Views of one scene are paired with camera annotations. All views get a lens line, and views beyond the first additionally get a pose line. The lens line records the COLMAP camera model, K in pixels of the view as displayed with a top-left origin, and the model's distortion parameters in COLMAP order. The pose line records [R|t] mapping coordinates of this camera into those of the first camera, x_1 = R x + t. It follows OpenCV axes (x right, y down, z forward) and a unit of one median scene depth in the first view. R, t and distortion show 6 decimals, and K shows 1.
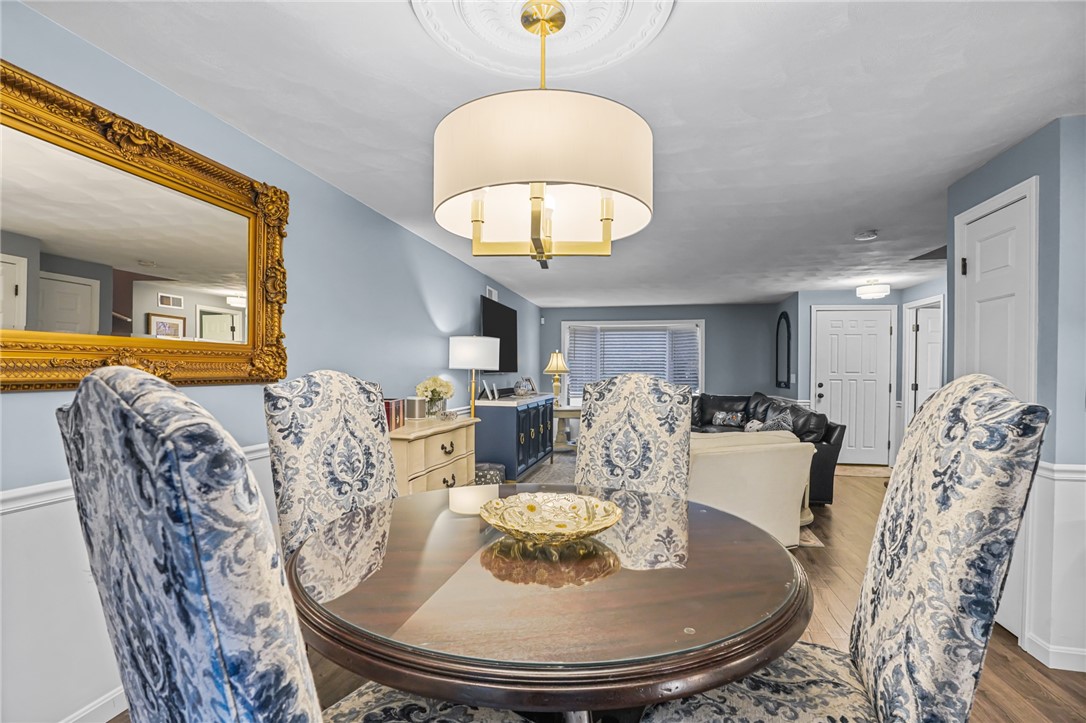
lens RADIAL K [[507.7, 0, 531.9], [0, 507.7, 374.8], [0, 0, 1]] dist [-0.067454, 0.023642]
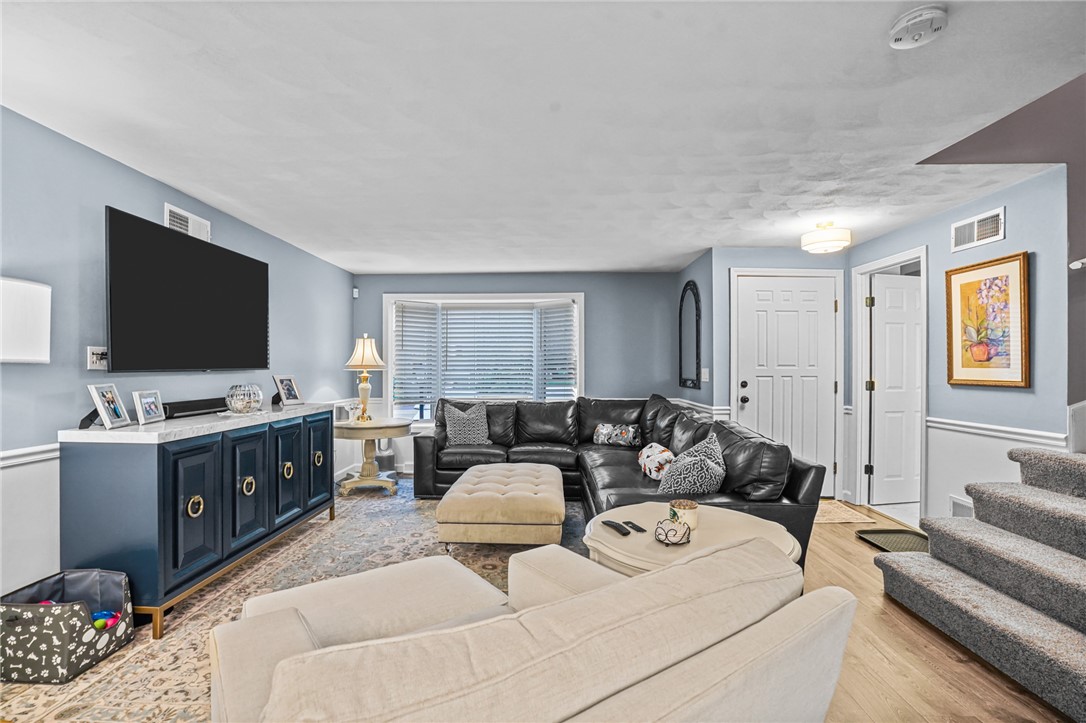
lens RADIAL K [[507.7, 0, 536.7], [0, 507.7, 364.3], [0, 0, 1]] dist [-0.067454, 0.023642]
pose [[0.979122, -0.003238, 0.203250, 0.181219], [0.005675, 0.999919, -0.011411, -0.000587], [-0.203196, 0.012326, 0.979060, 0.430146]]
